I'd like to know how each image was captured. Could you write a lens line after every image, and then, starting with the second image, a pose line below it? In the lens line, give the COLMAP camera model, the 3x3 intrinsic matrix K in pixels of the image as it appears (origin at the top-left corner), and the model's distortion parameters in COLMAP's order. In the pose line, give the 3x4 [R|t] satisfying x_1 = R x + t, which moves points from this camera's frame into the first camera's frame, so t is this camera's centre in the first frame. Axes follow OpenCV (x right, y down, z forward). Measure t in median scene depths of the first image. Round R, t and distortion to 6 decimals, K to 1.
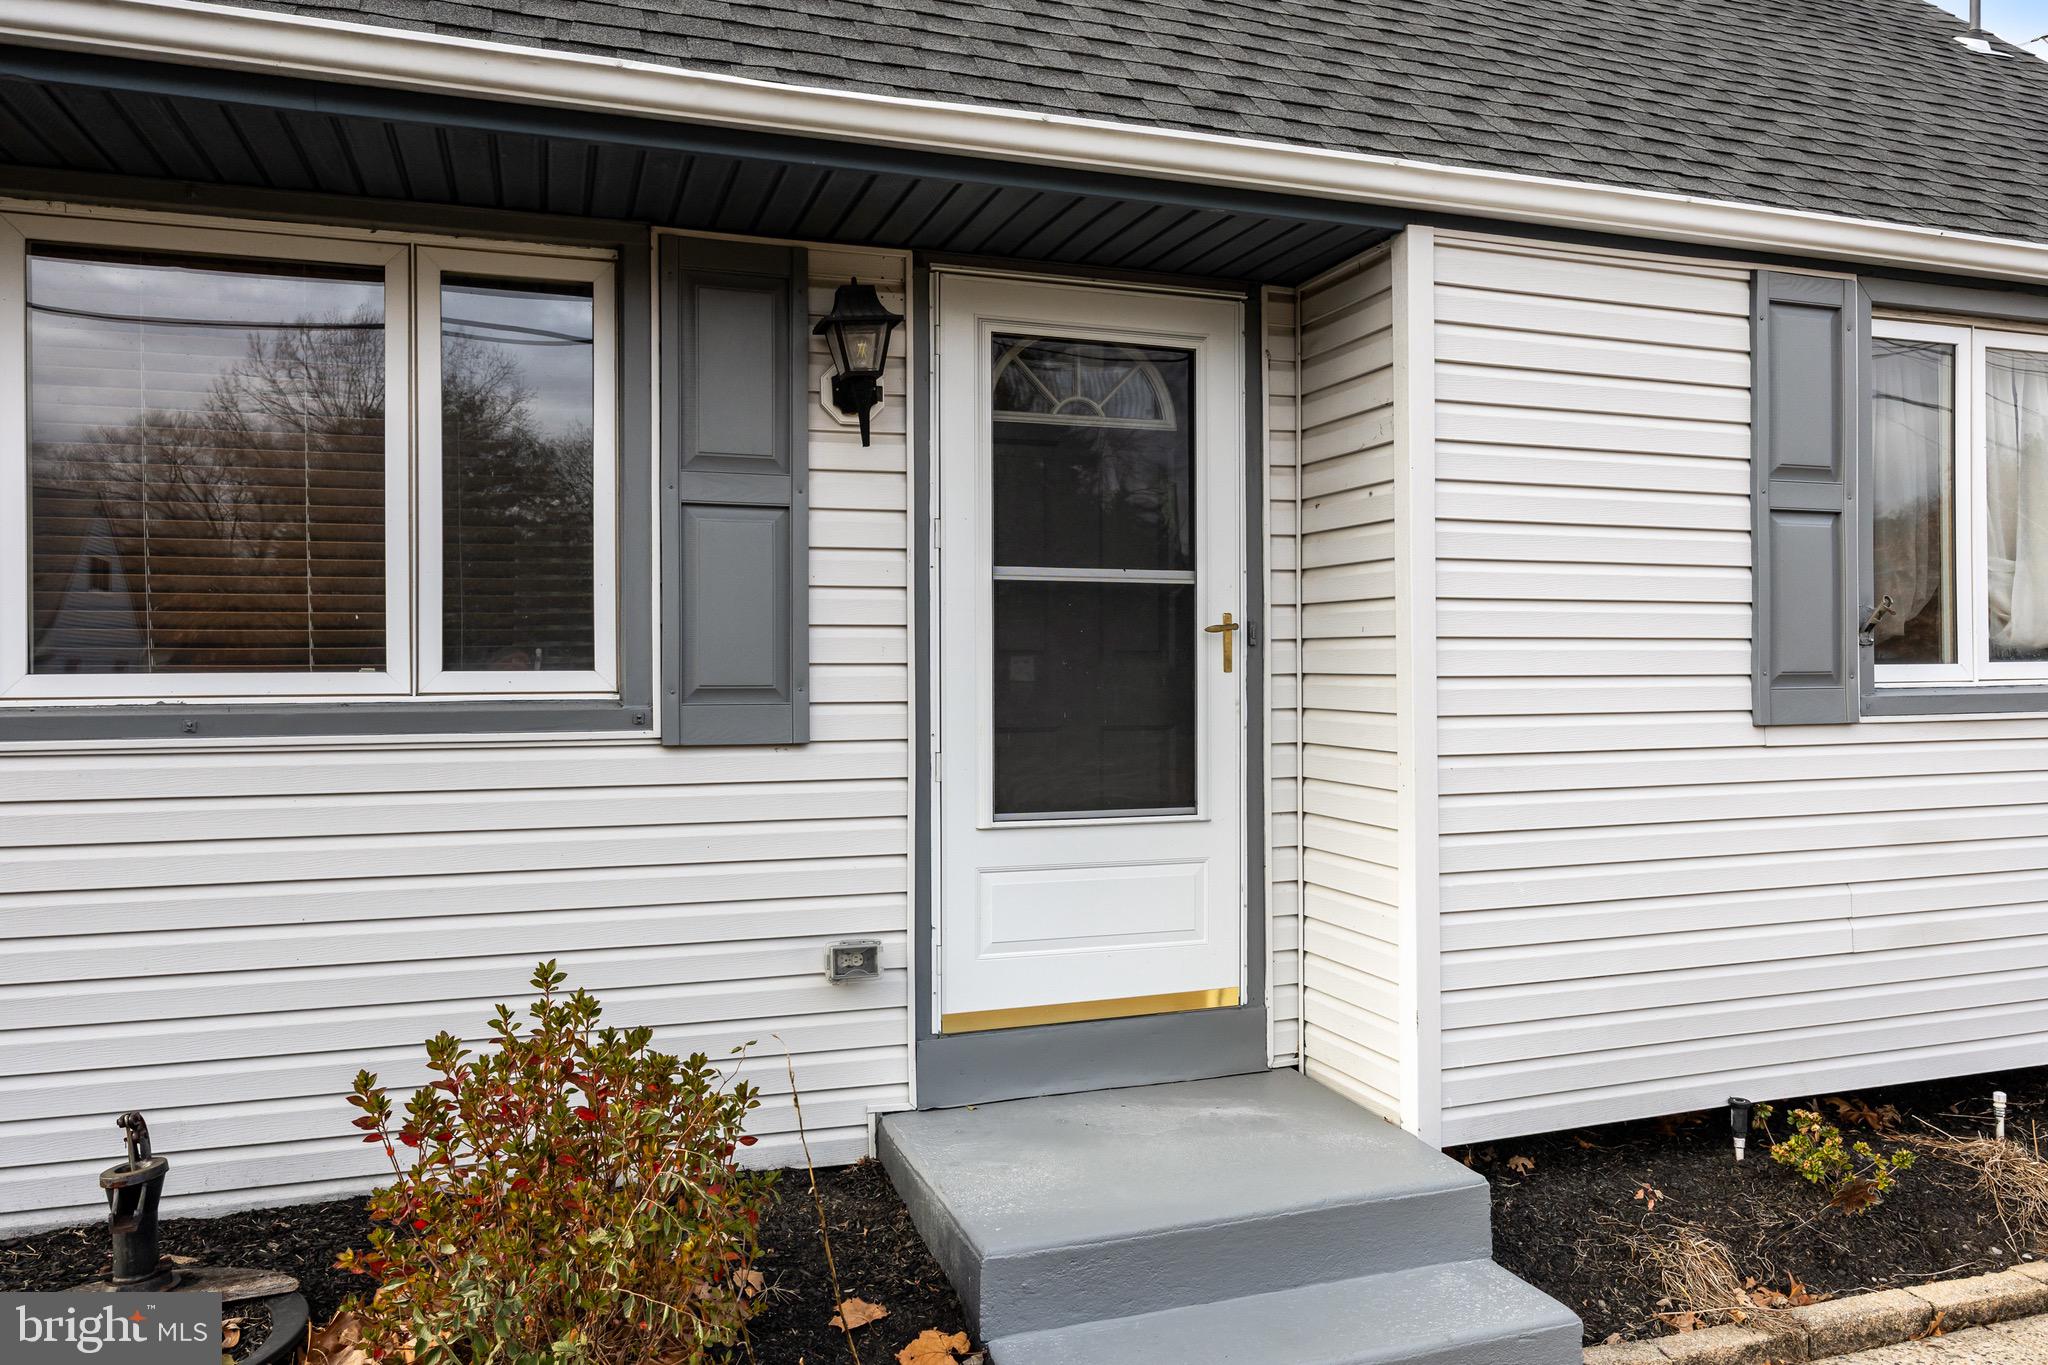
lens RADIAL K [[1449.6, 0, 1024.4], [0, 1449.6, 681.5], [0, 0, 1]] dist [0.006220, 0.000095]
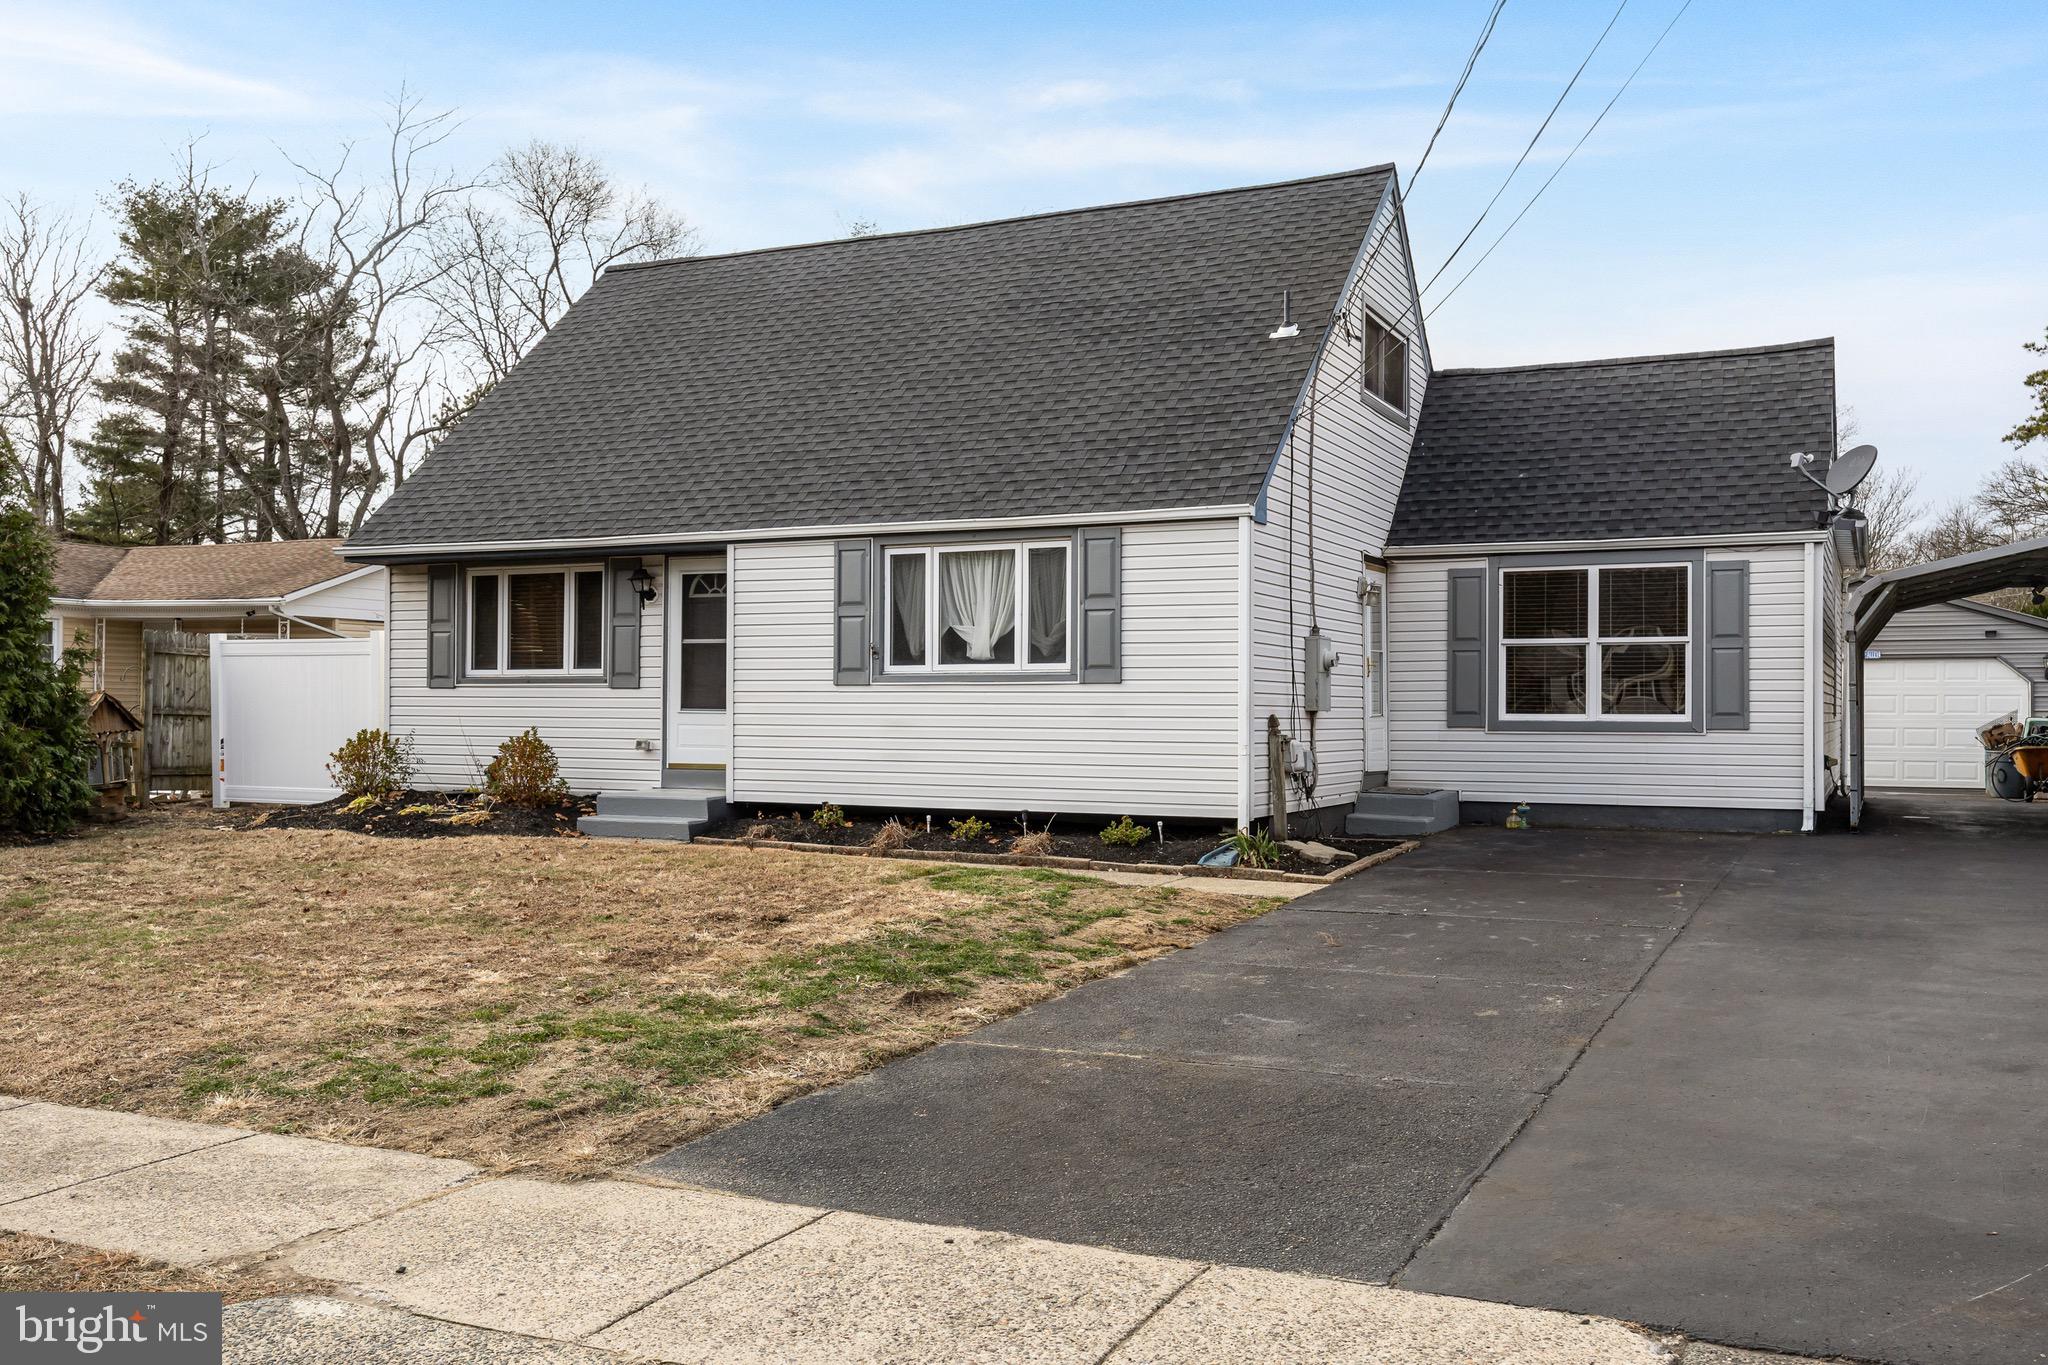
lens RADIAL K [[1742.6, 0, 1024.2], [0, 1742.6, 681.8], [0, 0, 1]] dist [-0.001397, -0.000089]
pose [[0.711212, -0.000983, -0.702976, 3.600722], [-0.010137, 0.999881, -0.011655, 0.066587], [0.702904, 0.015415, 0.711118, -1.463317]]
